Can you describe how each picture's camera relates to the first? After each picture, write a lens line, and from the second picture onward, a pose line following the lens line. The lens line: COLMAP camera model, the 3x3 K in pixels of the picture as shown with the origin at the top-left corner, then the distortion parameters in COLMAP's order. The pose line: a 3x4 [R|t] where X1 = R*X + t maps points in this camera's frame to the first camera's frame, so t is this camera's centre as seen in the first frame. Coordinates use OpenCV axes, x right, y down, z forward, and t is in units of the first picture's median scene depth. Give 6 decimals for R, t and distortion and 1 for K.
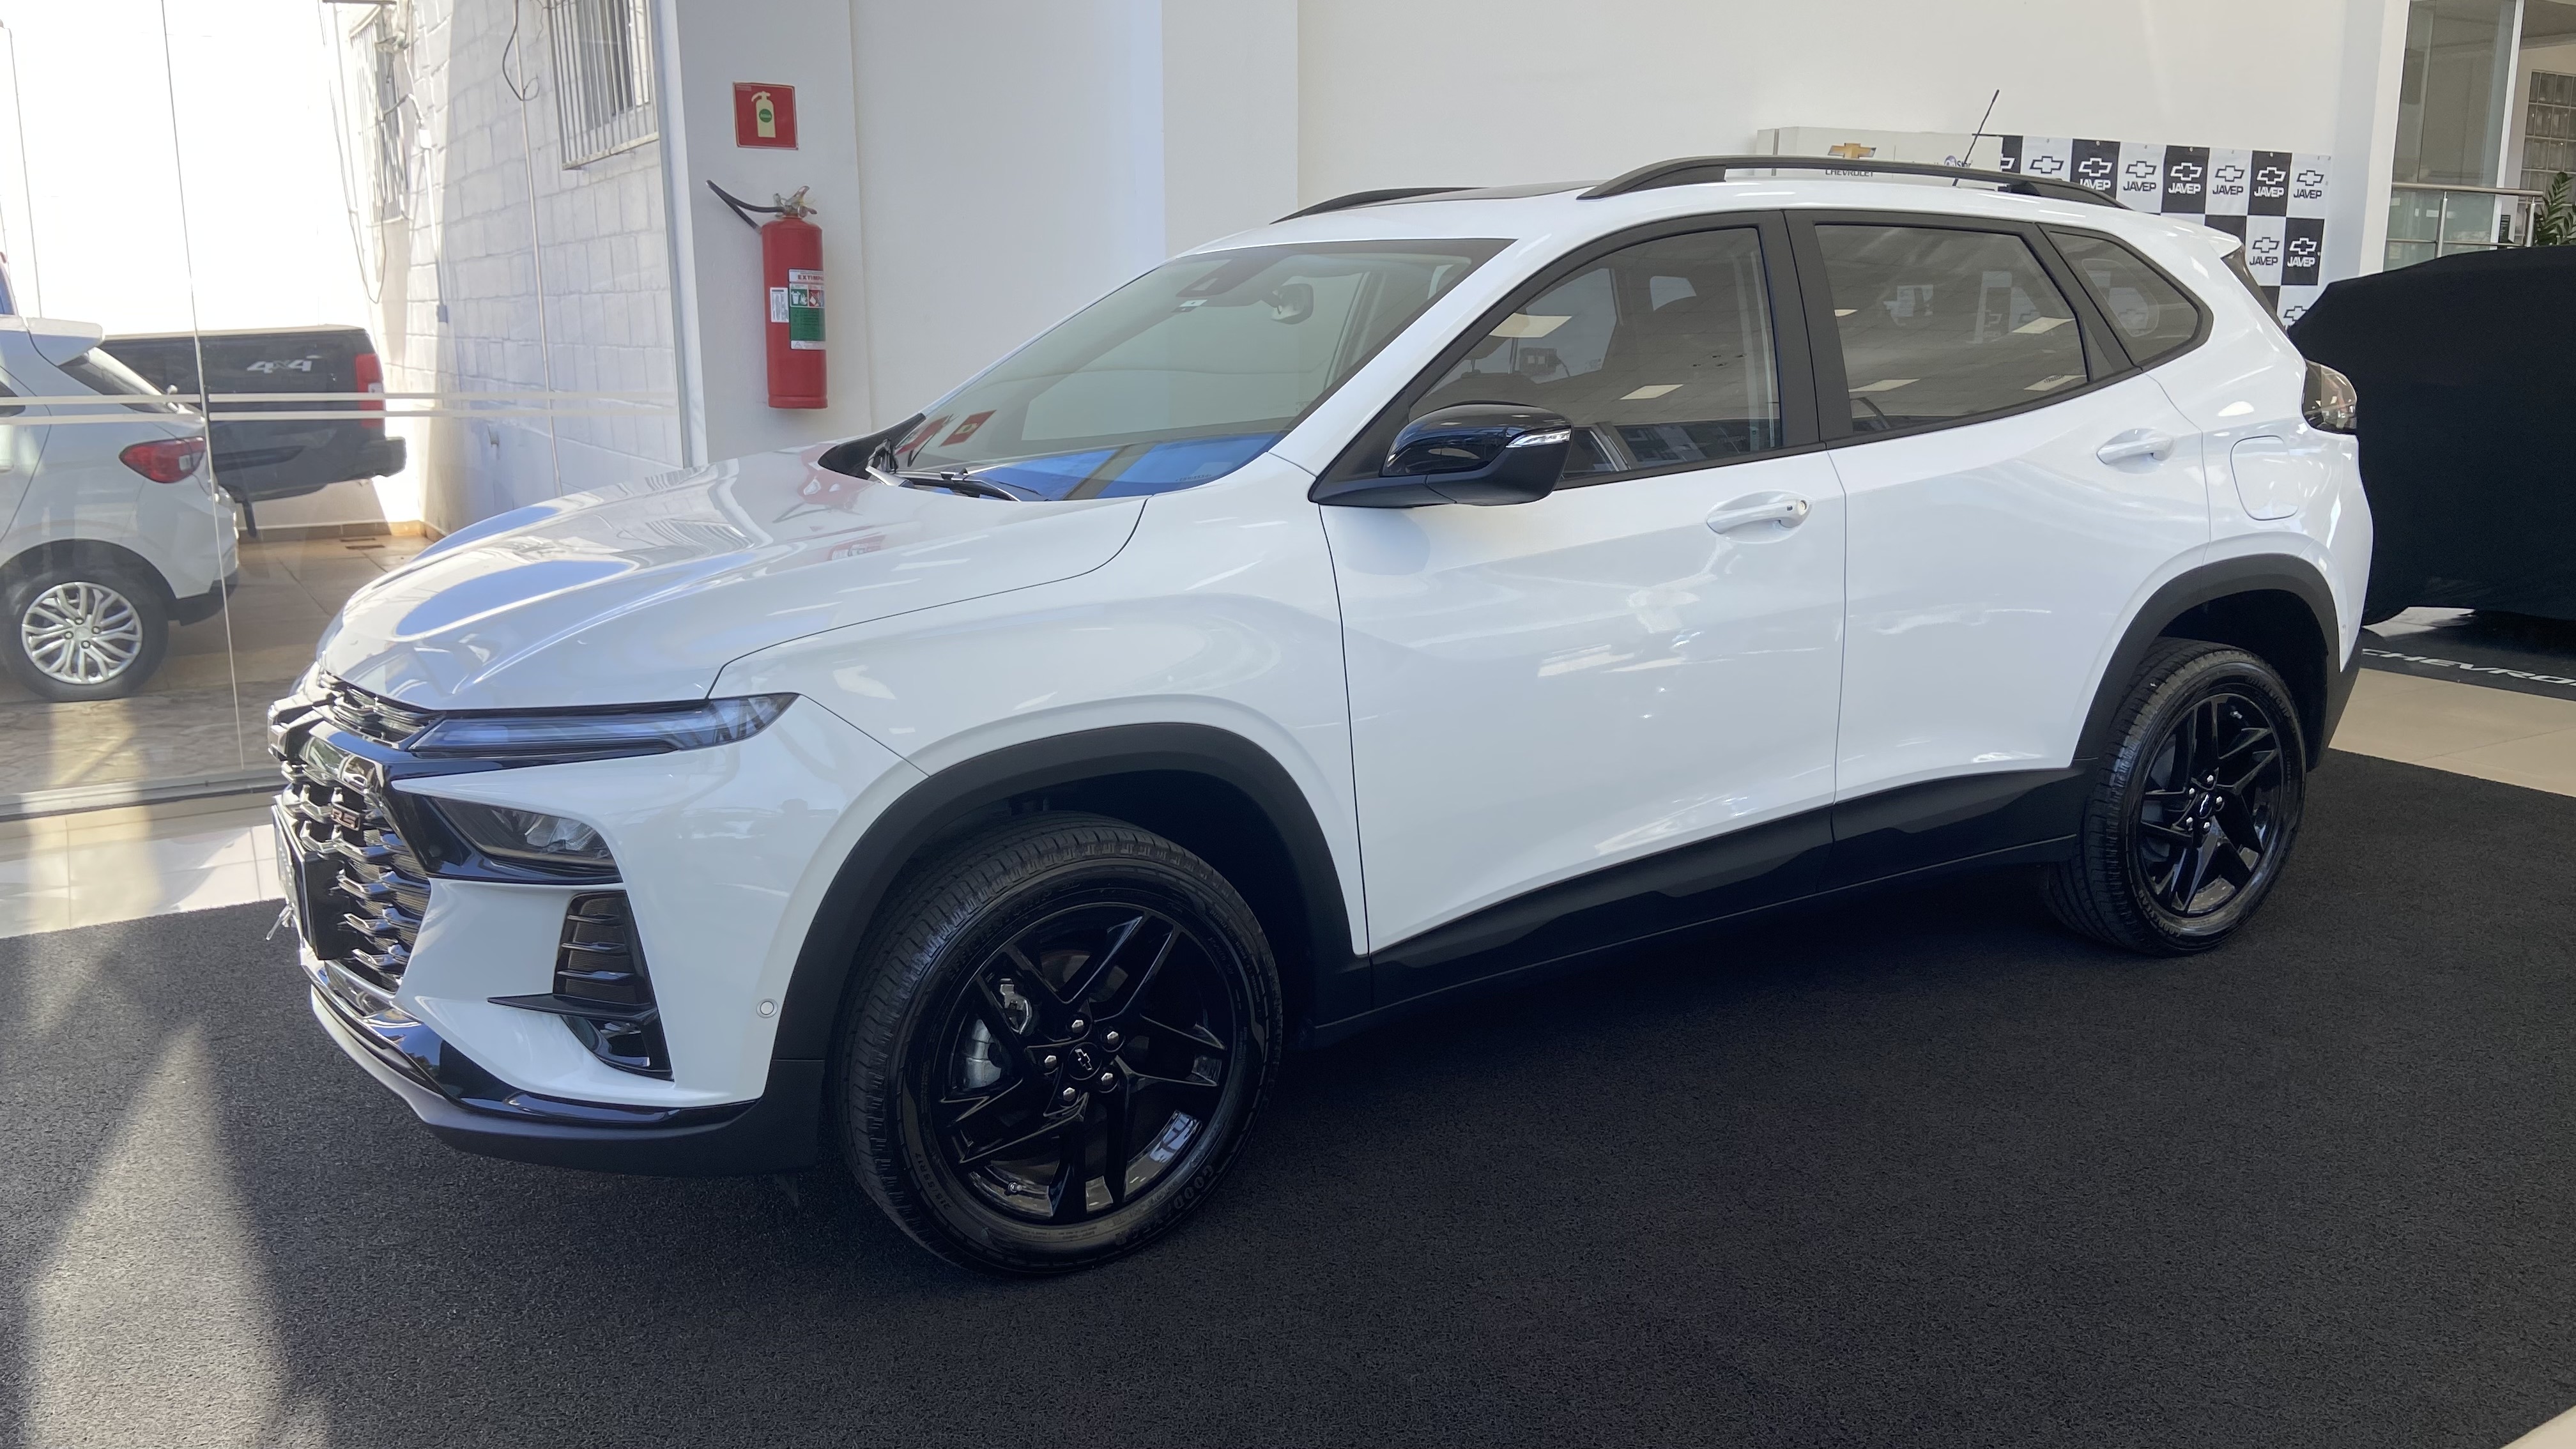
lens RADIAL K [[2009.4, 0, 1292.6], [0, 2009.4, 727.7], [0, 0, 1]] dist [0.000430, -0.000144]
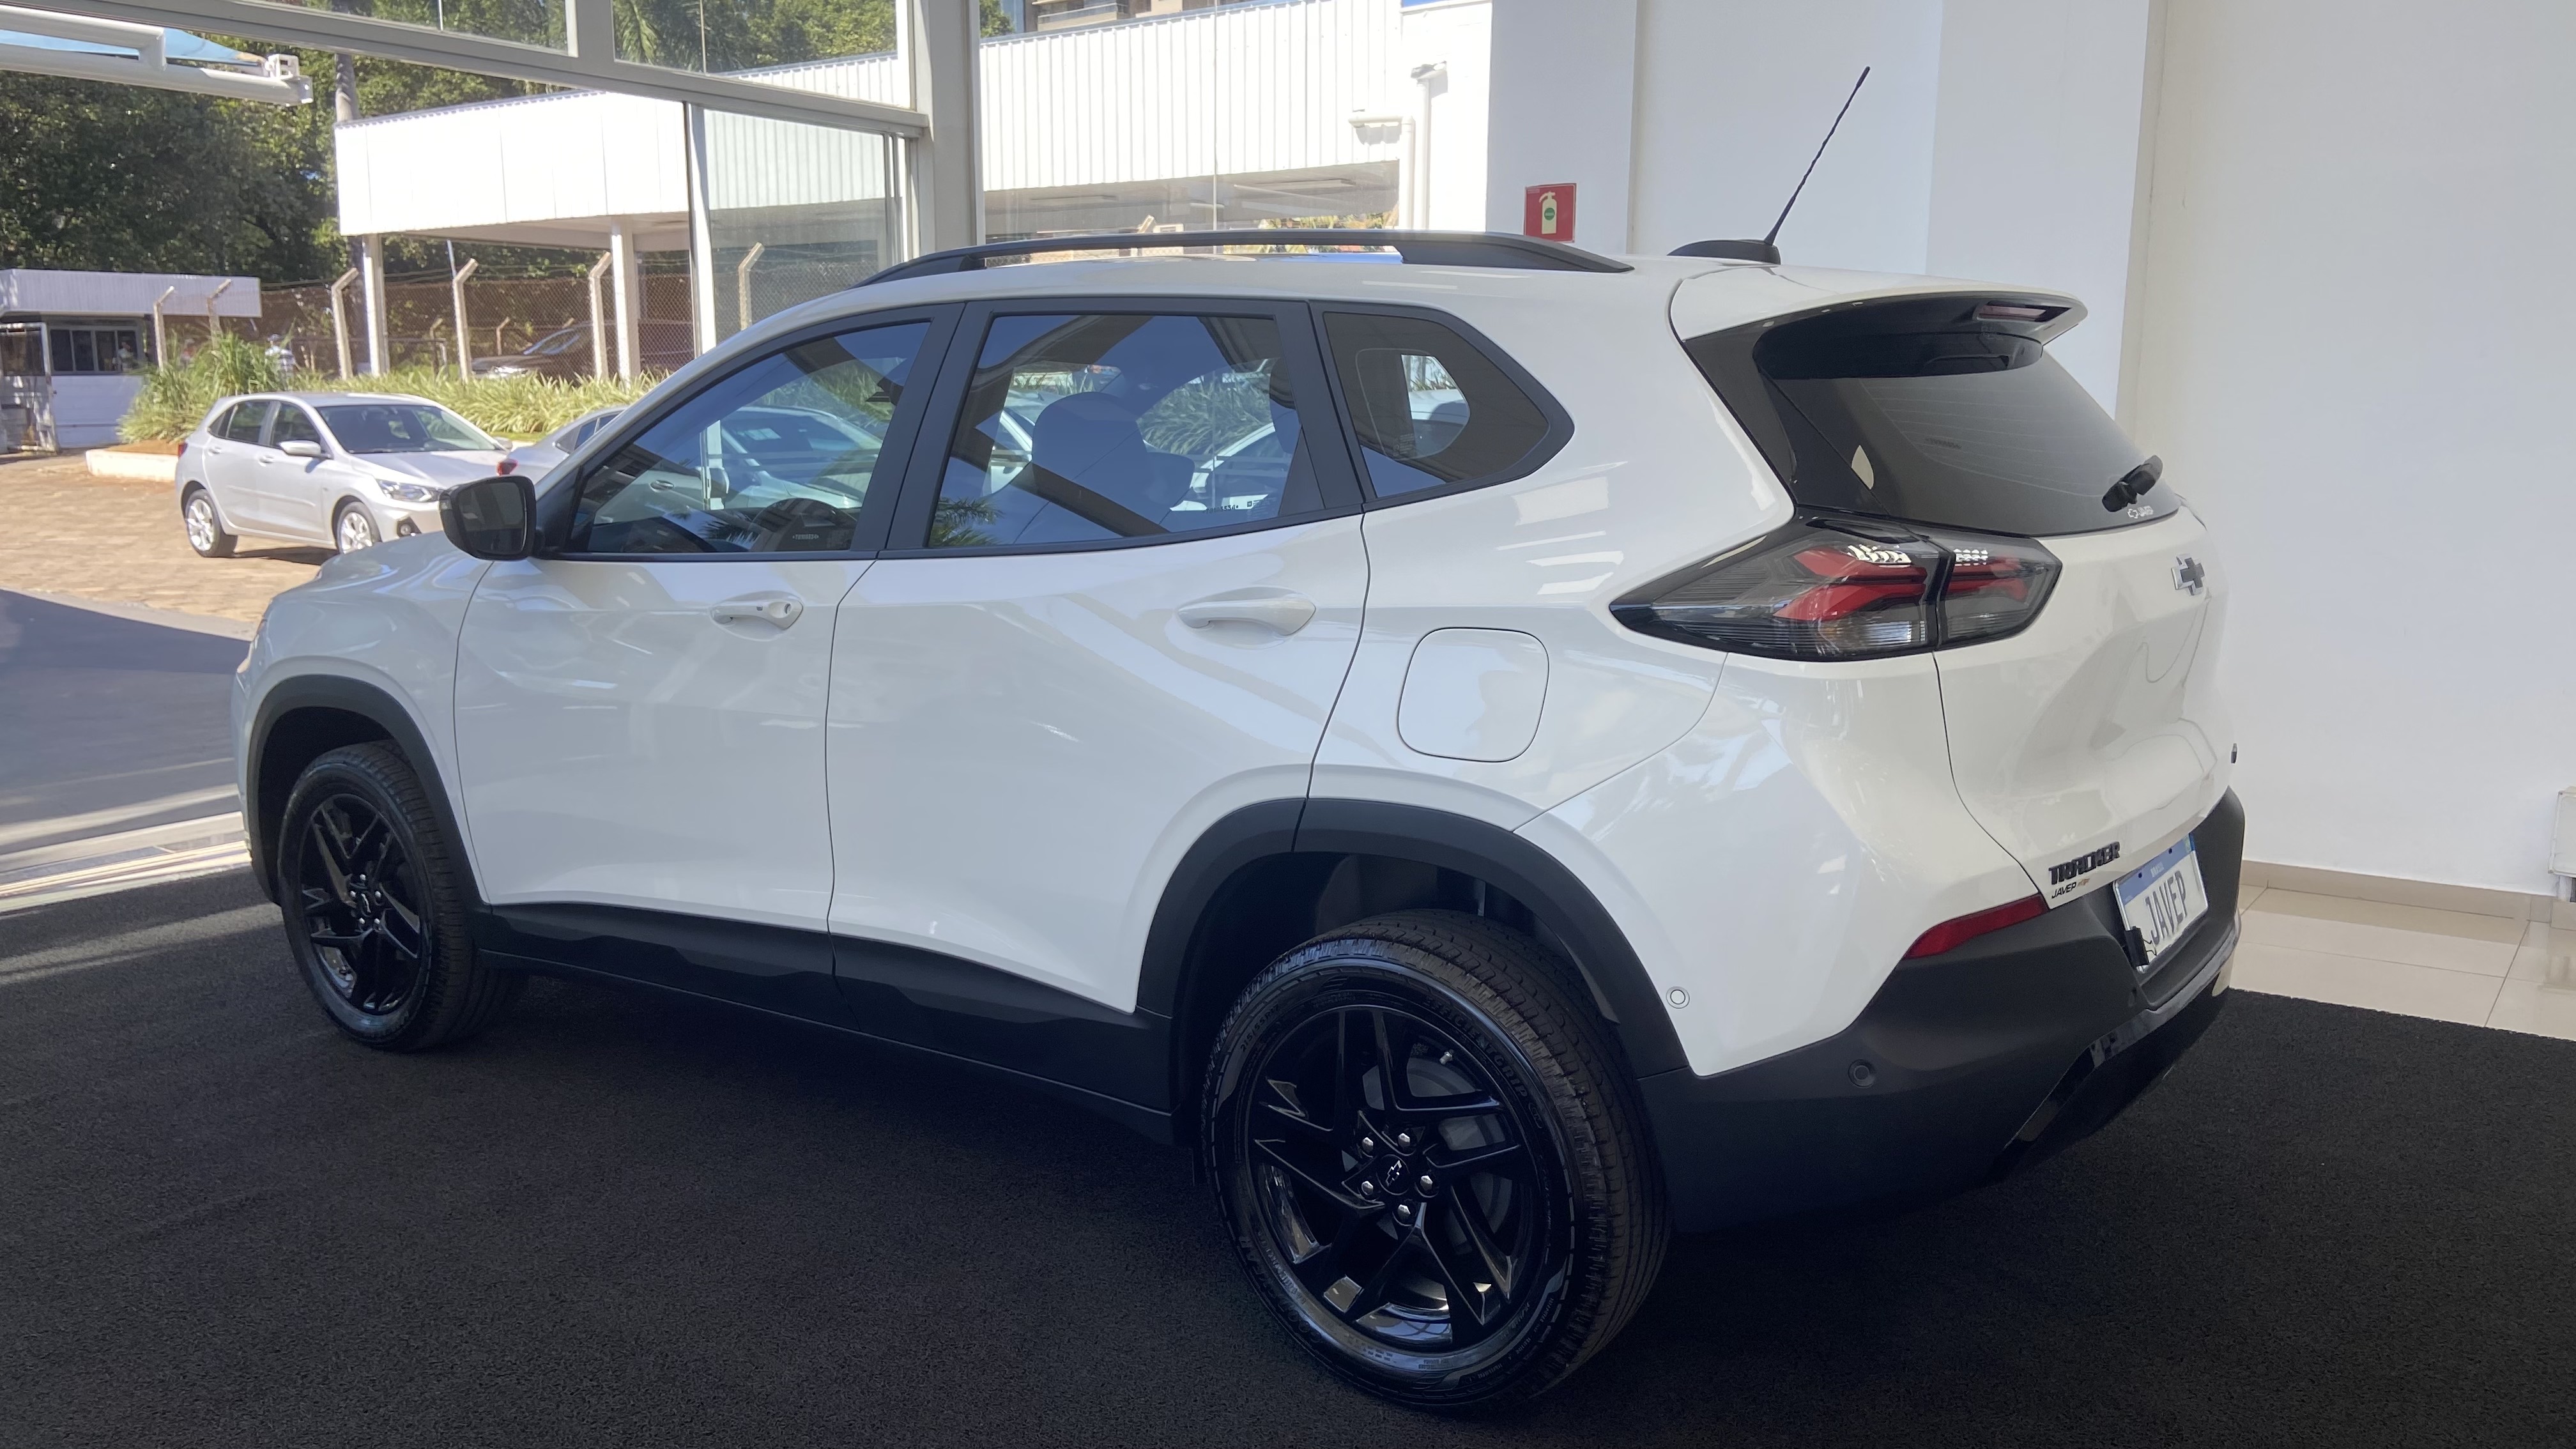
lens RADIAL K [[2009.4, 0, 1291.5], [0, 2009.4, 725.9], [0, 0, 1]] dist [0.000430, -0.000144]
pose [[0.336548, 0.152040, -0.929311, 1.161904], [-0.180081, 0.979057, 0.094963, -0.178795], [0.924287, 0.135391, 0.356879, 0.829435]]
